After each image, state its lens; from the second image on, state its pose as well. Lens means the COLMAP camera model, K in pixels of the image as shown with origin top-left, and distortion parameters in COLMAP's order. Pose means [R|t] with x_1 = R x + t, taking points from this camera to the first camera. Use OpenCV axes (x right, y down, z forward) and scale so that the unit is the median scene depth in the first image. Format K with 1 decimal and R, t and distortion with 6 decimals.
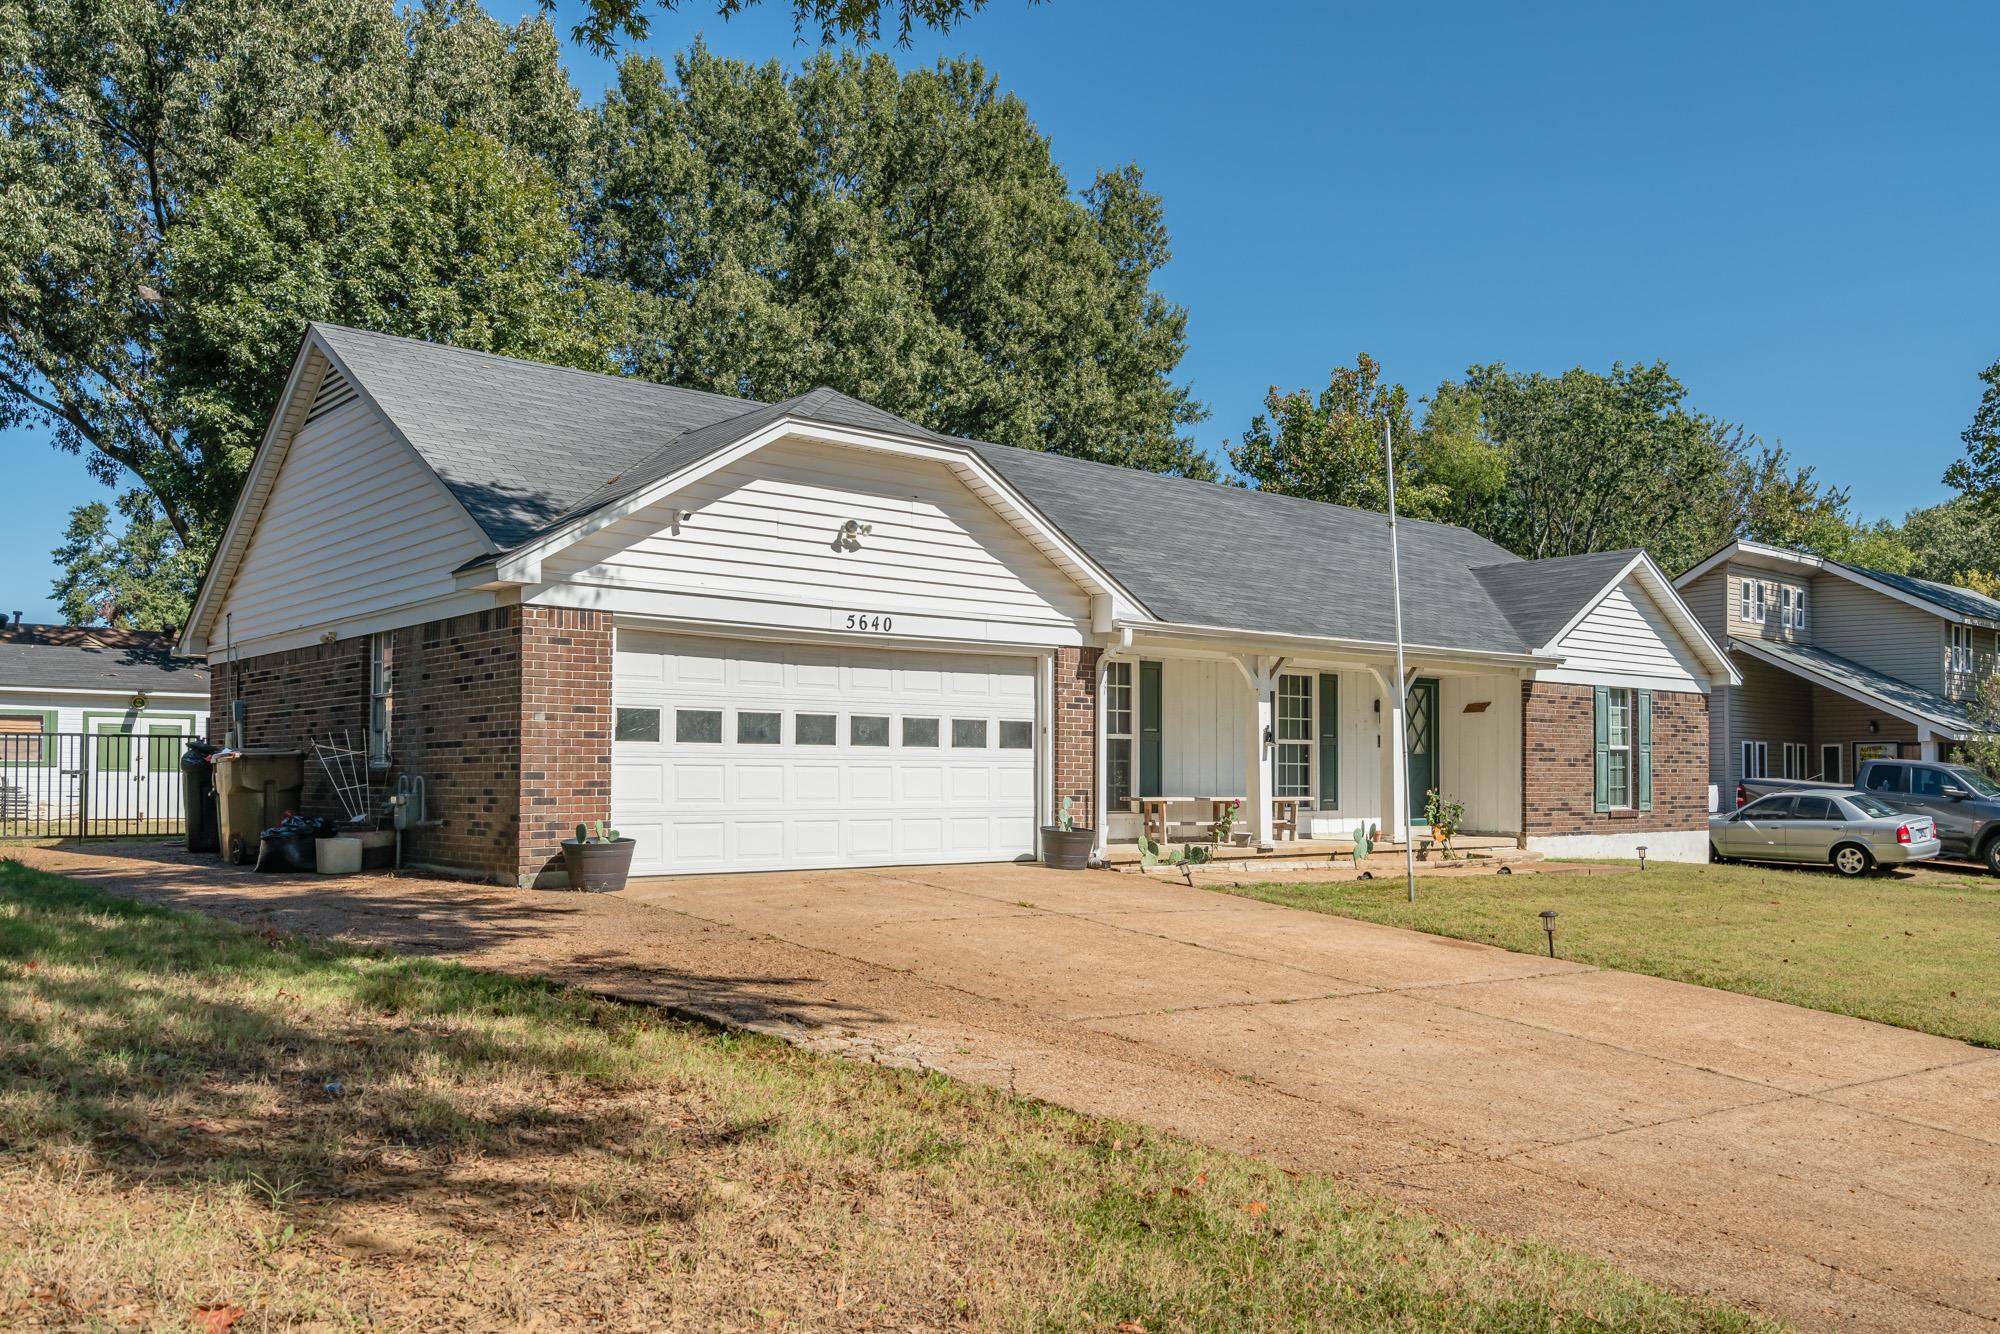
lens RADIAL K [[1685.6, 0, 1000.0], [0, 1685.6, 667.0], [0, 0, 1]] dist [0.000761, -0.000920]
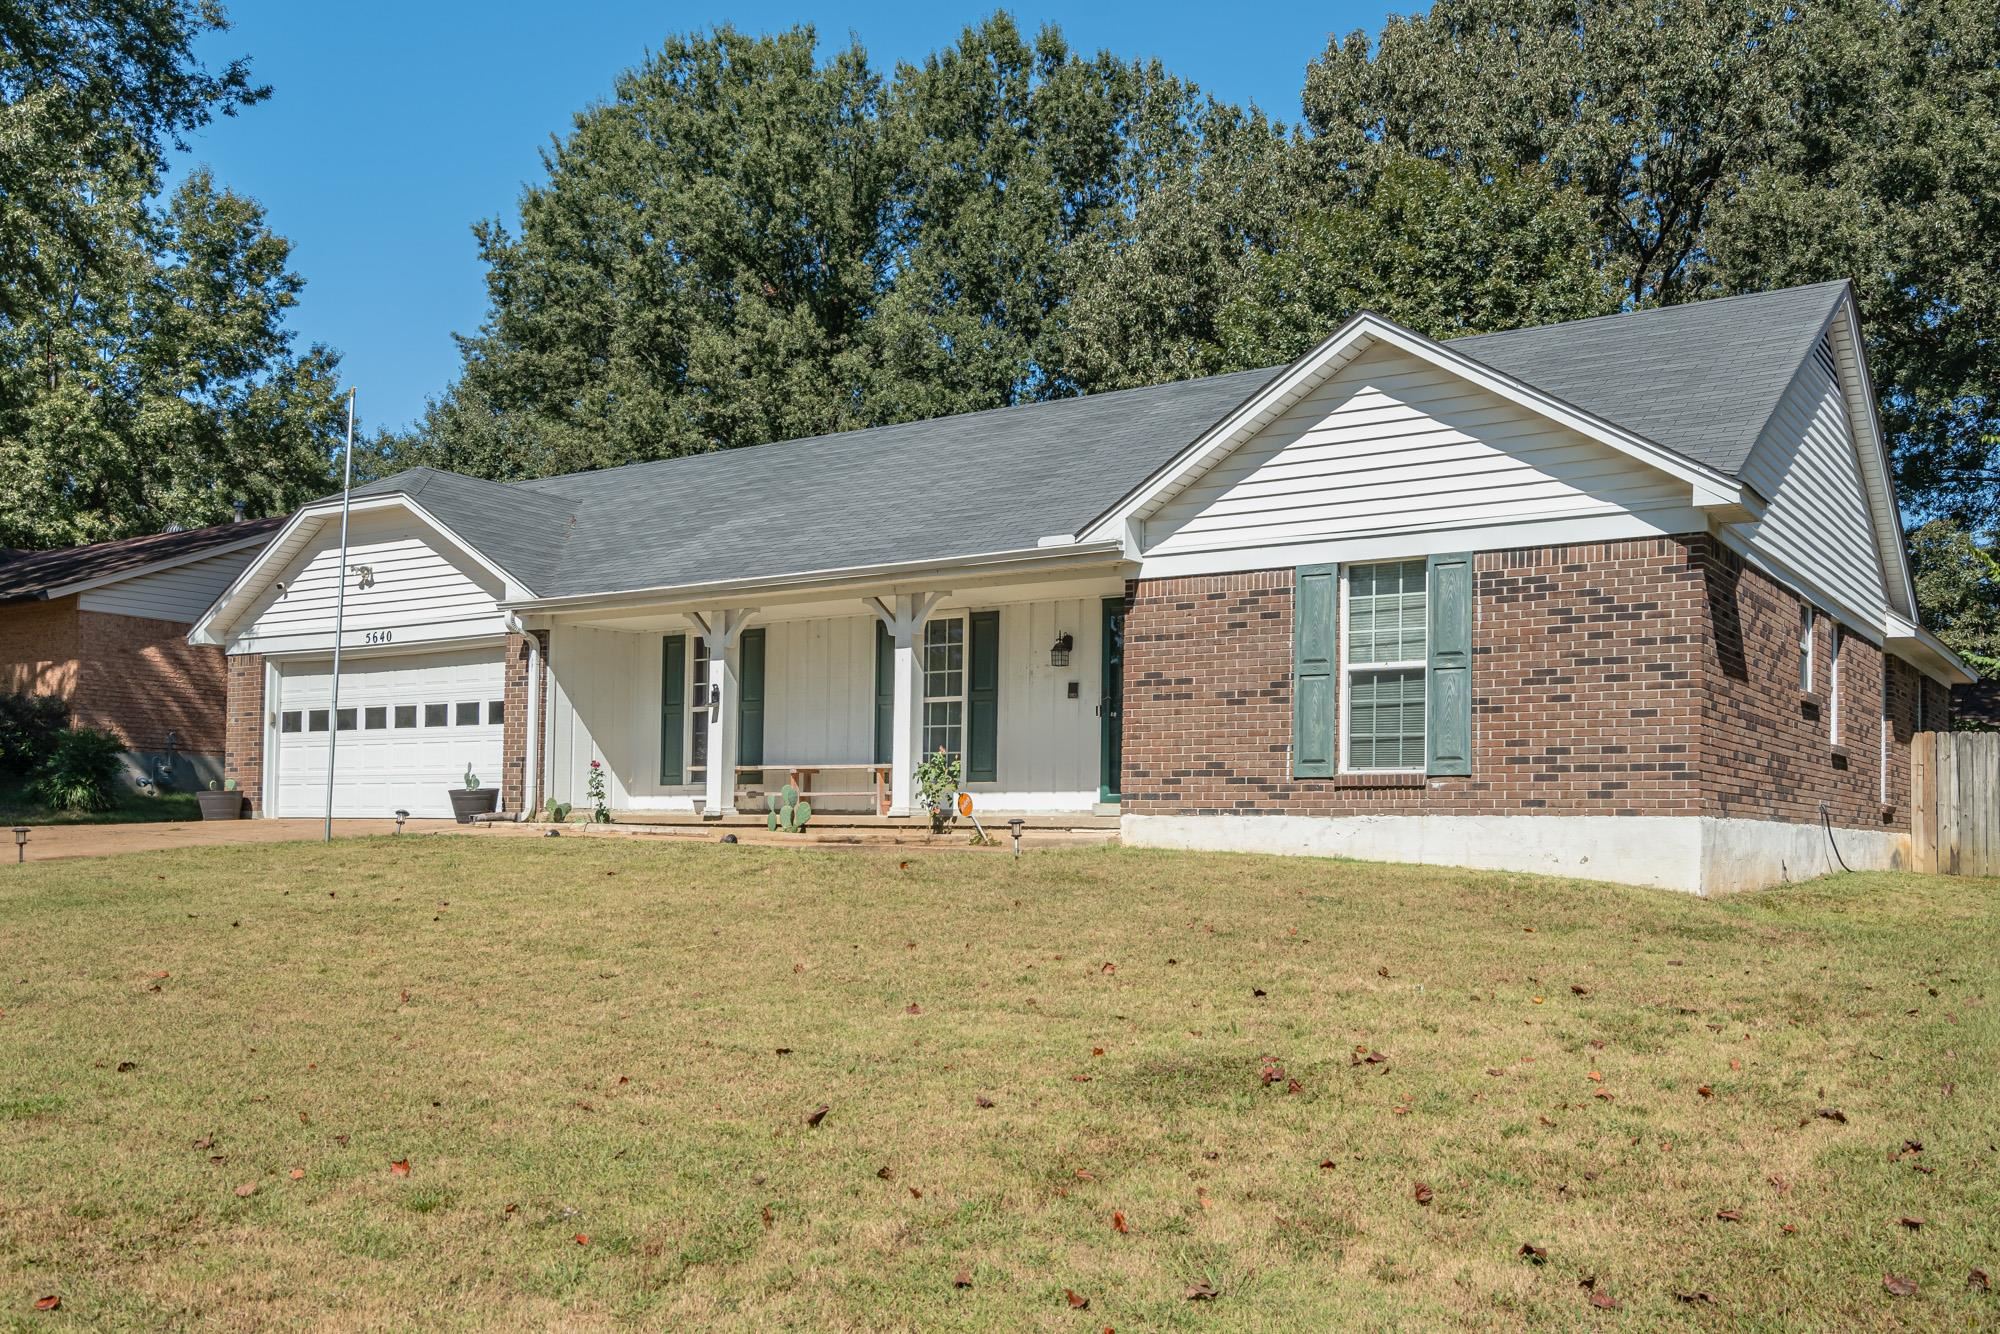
lens RADIAL K [[1685.6, 0, 1000.0], [0, 1685.6, 667.0], [0, 0, 1]] dist [0.000761, -0.000920]
pose [[0.273689, -0.094546, -0.957160, 1.121756], [0.053537, 0.995112, -0.082986, 0.113436], [0.960327, -0.028532, 0.277412, 0.914652]]
